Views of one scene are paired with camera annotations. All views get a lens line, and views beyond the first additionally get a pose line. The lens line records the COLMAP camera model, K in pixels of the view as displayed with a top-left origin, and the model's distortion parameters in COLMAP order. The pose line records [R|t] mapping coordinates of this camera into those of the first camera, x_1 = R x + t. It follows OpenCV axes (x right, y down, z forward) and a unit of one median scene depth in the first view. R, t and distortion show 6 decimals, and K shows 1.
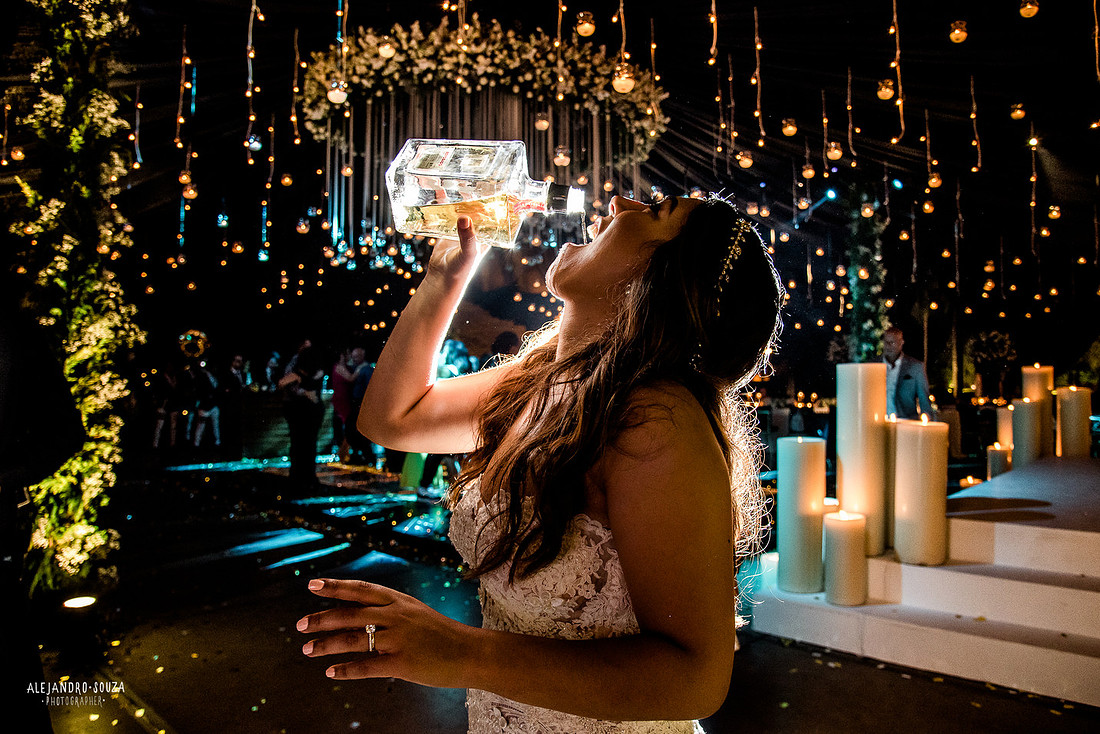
lens RADIAL K [[790.2, 0, 553.4], [0, 790.2, 366.4], [0, 0, 1]] dist [-0.002837, 0.001170]
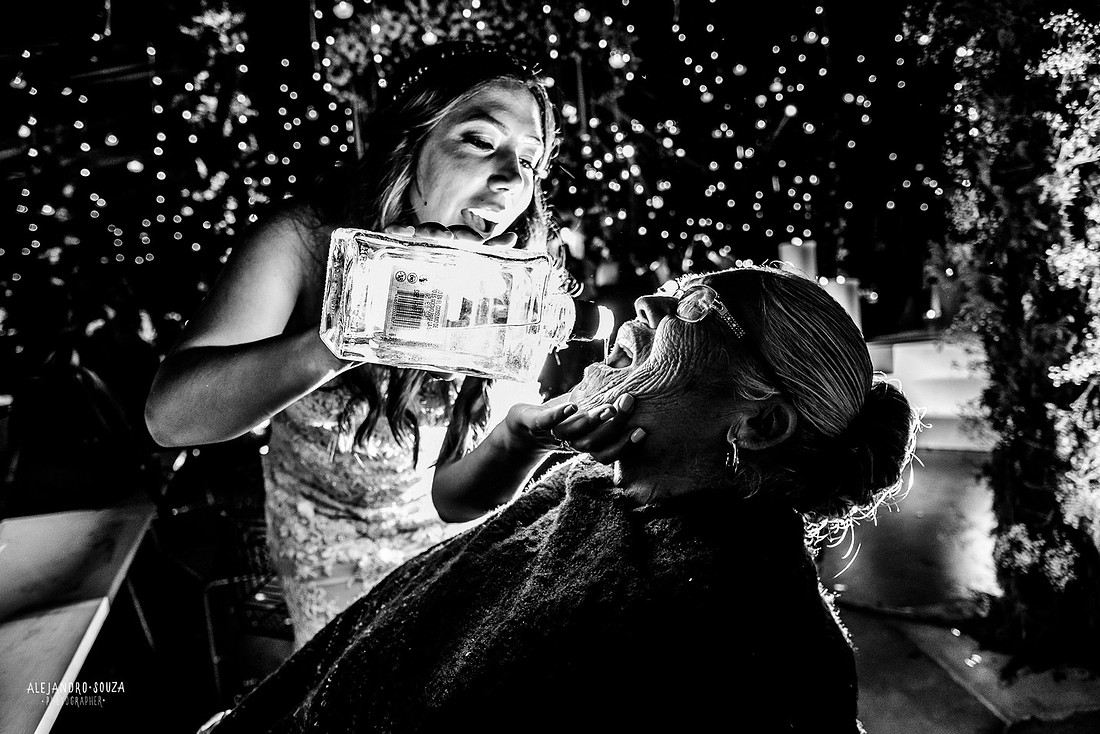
lens RADIAL K [[790.2, 0, 545.2], [0, 790.2, 364.5], [0, 0, 1]] dist [-0.002837, 0.001170]
pose [[0.996485, -0.083769, -0.000422, -0.038252], [0.083543, 0.993407, 0.078508, 0.034768], [-0.006157, -0.078267, 0.996913, -0.225473]]
